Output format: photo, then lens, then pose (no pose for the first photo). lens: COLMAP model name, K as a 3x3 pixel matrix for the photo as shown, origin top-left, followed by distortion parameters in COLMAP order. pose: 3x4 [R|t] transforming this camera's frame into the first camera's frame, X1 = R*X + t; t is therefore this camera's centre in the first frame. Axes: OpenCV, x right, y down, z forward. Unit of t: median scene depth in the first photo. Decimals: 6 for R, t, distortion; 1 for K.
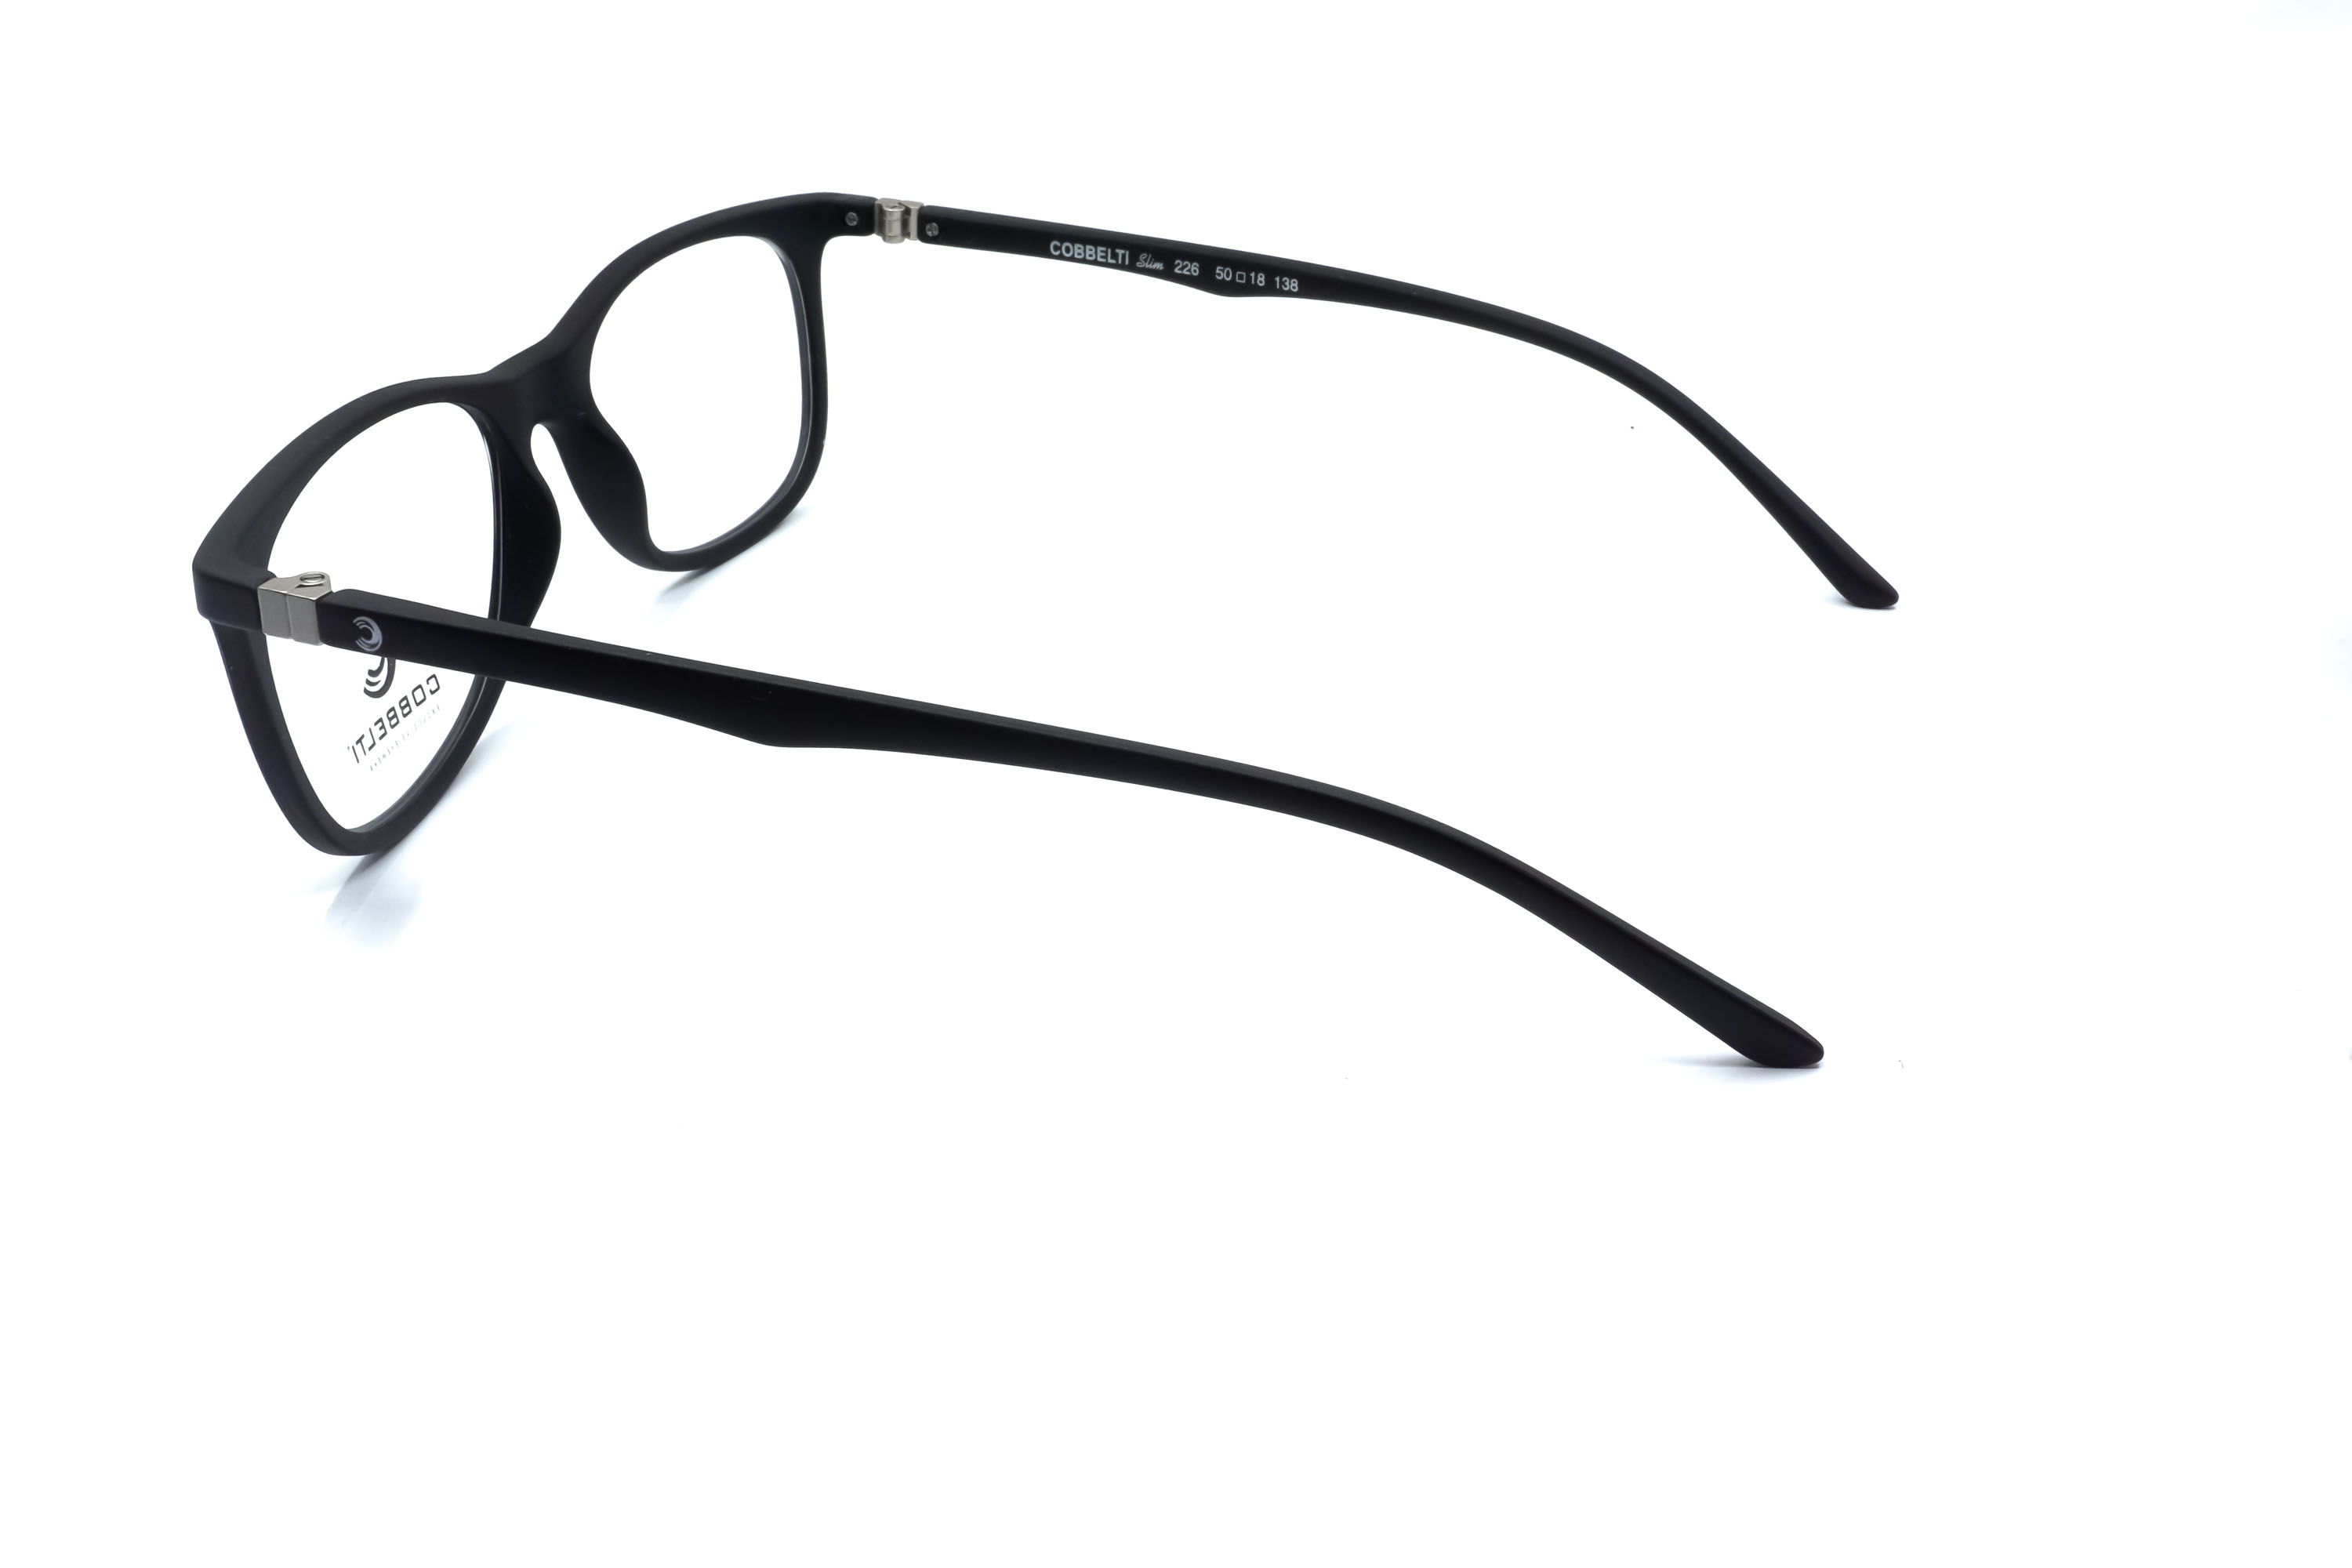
lens RADIAL K [[2575.7, 0, 1169.2], [0, 2575.7, 781.9], [0, 0, 1]] dist [0.002868, 0.000000]
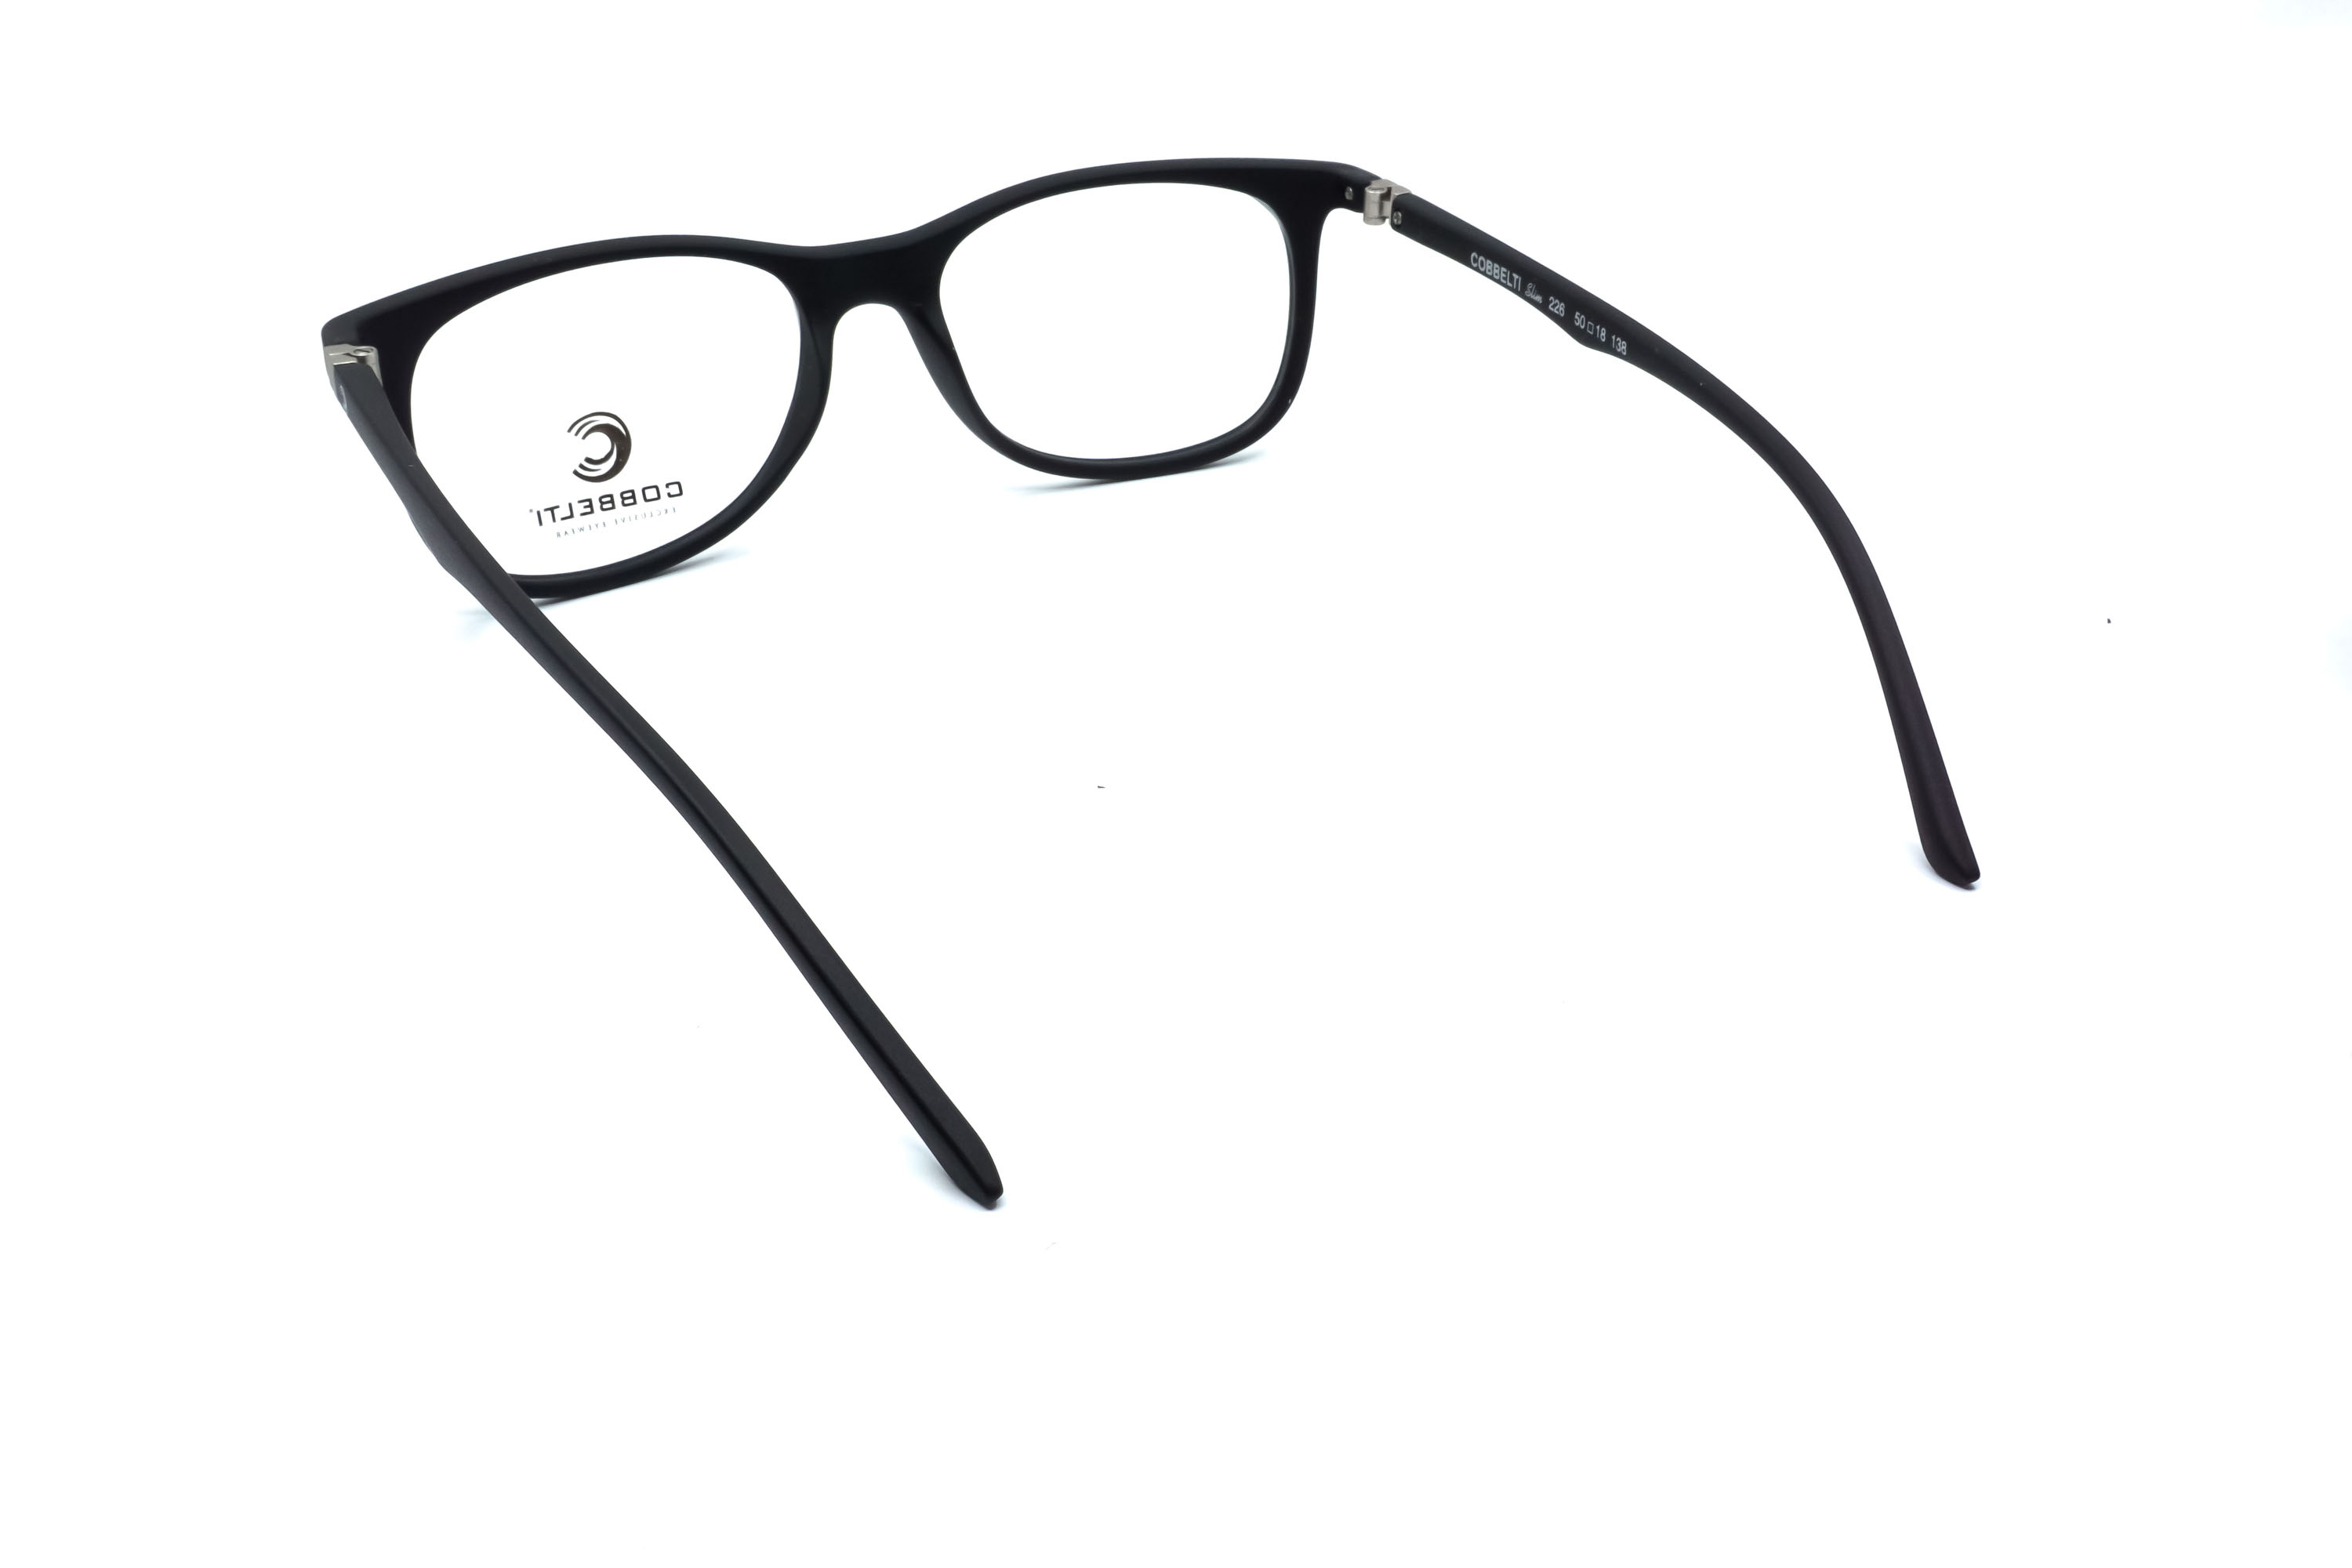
lens RADIAL K [[2575.7, 0, 1180.9], [0, 2575.7, 778.1], [0, 0, 1]] dist [0.002868, 0.000000]
pose [[0.709155, 0.325154, -0.625599, 0.551350], [-0.312686, 0.940317, 0.134280, -0.120595], [0.631923, 0.100391, 0.768502, 0.208208]]
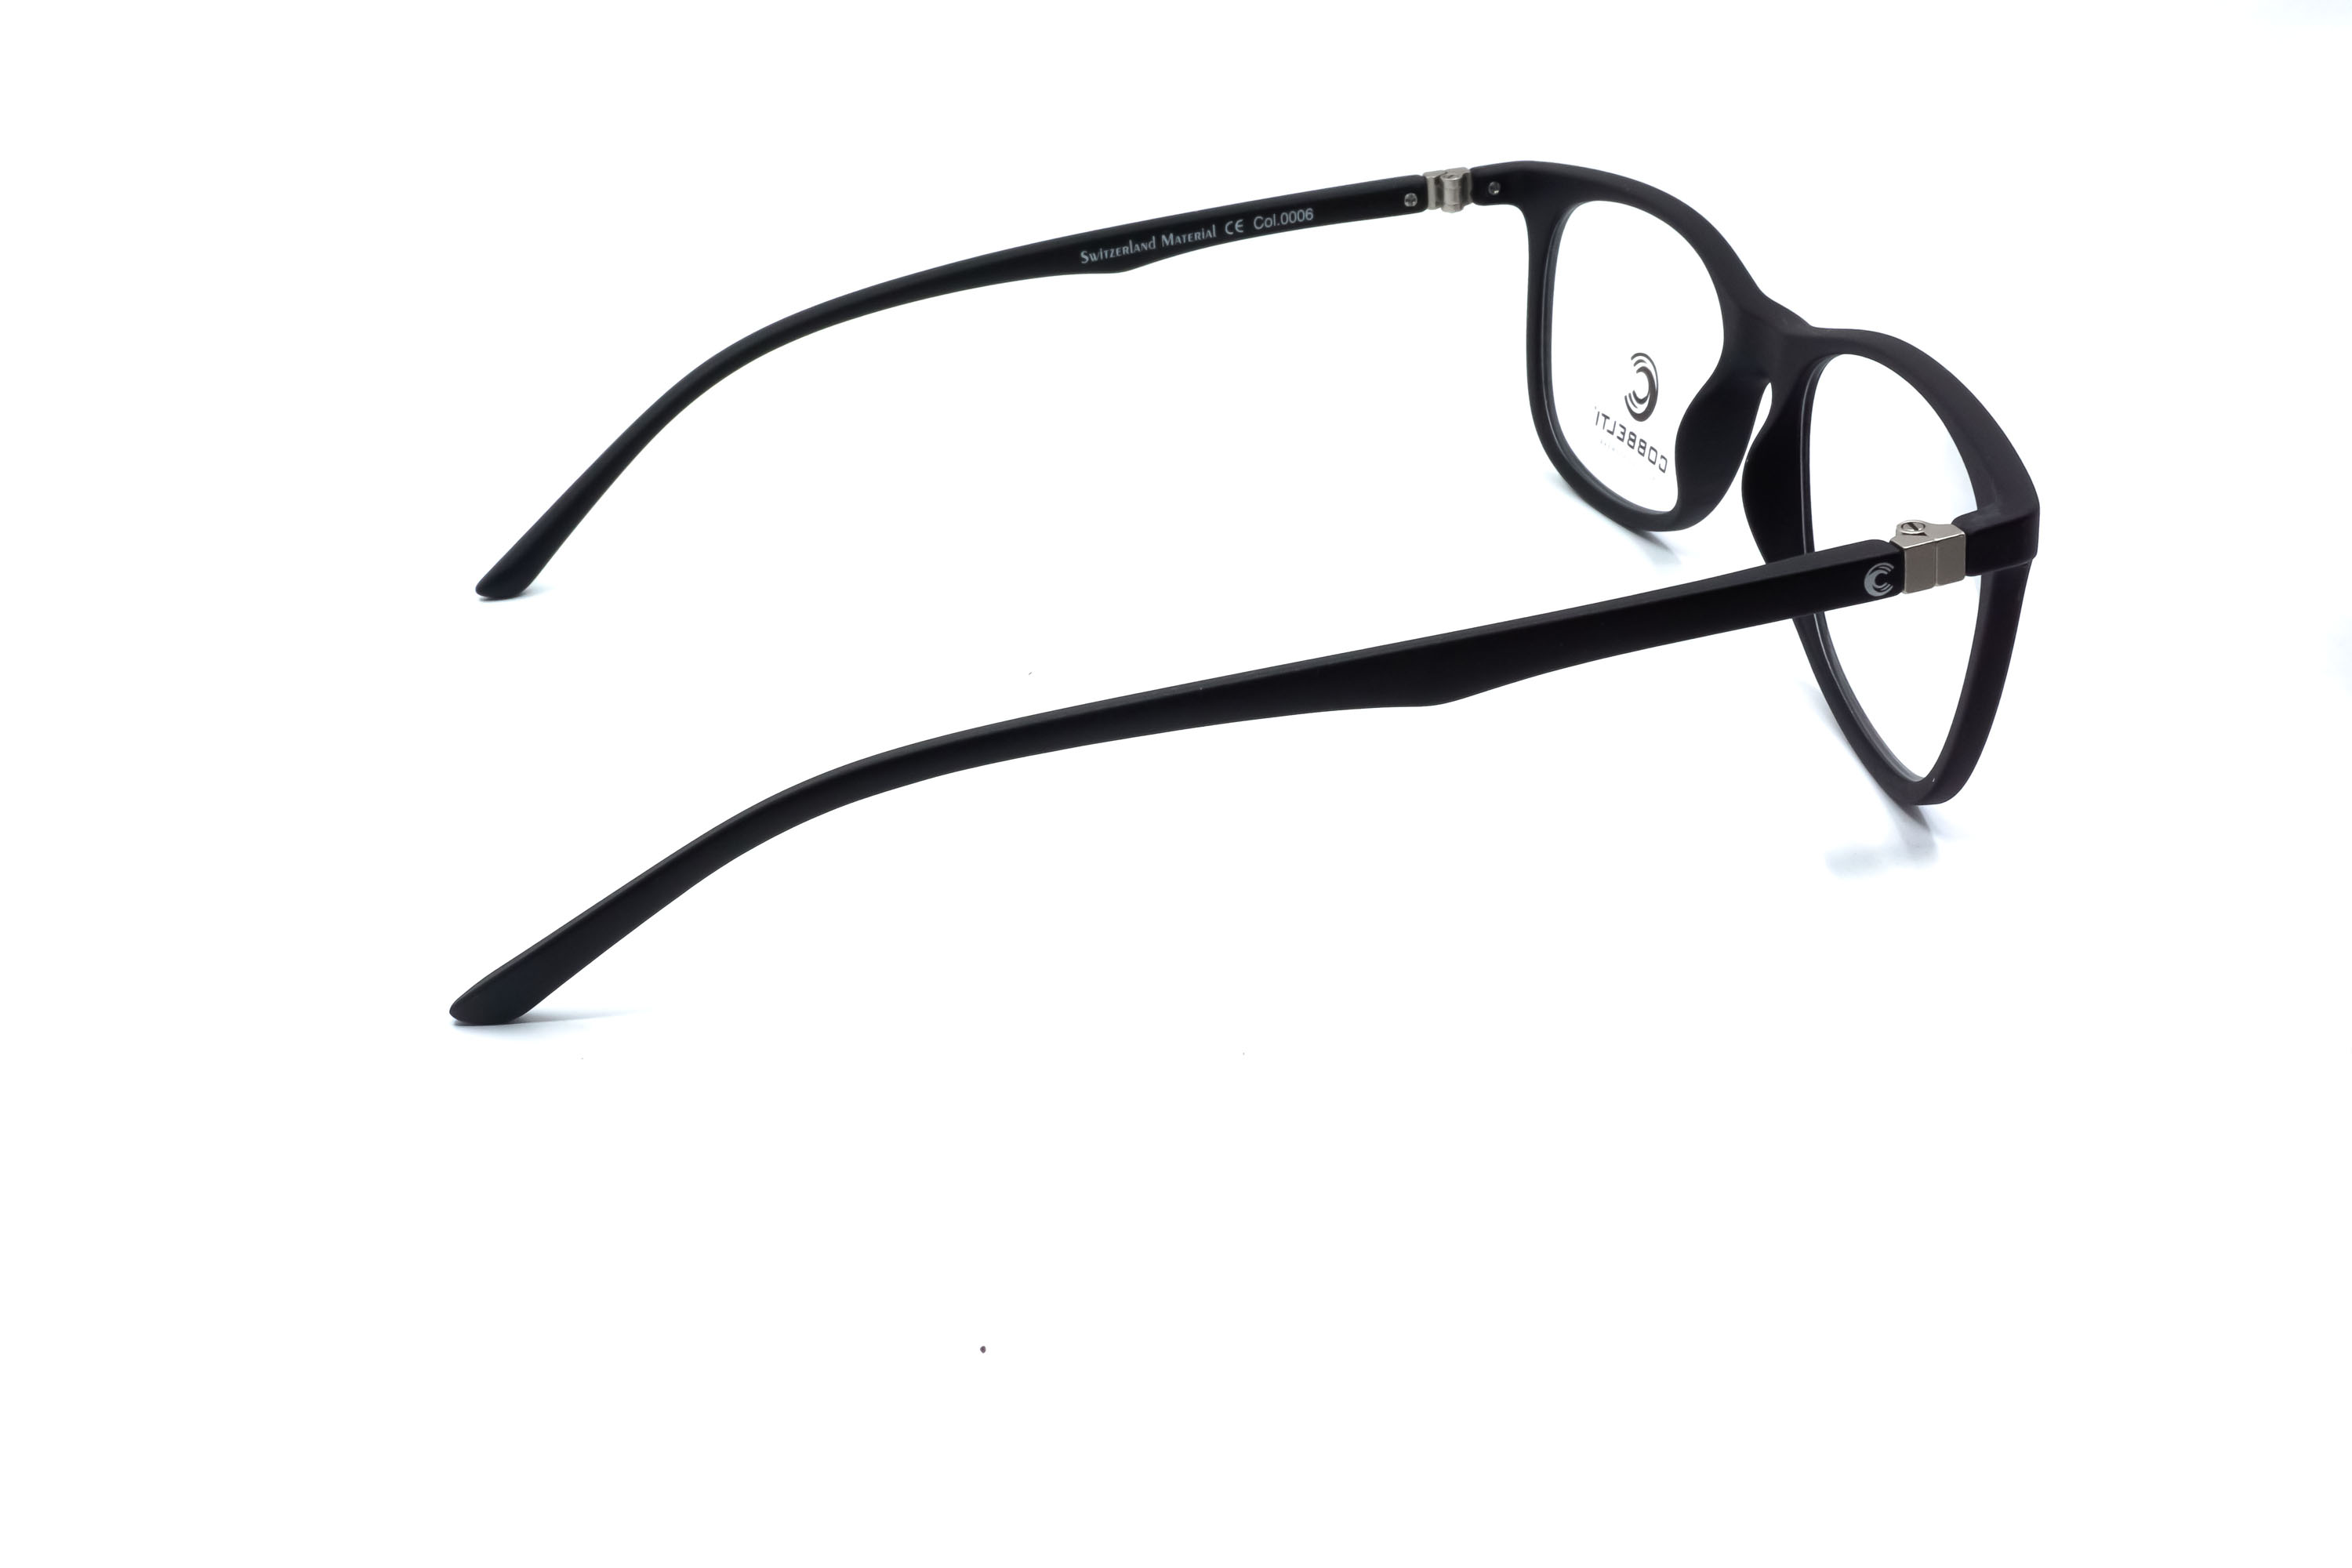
lens RADIAL K [[2575.7, 0, 1188.1], [0, 2575.7, 779.1], [0, 0, 1]] dist [0.002868, 0.000000]
pose [[-0.866301, 0.271323, -0.419412, 0.361482], [-0.176955, 0.618489, 0.765610, -0.674406], [0.467129, 0.737466, -0.487785, 1.312161]]
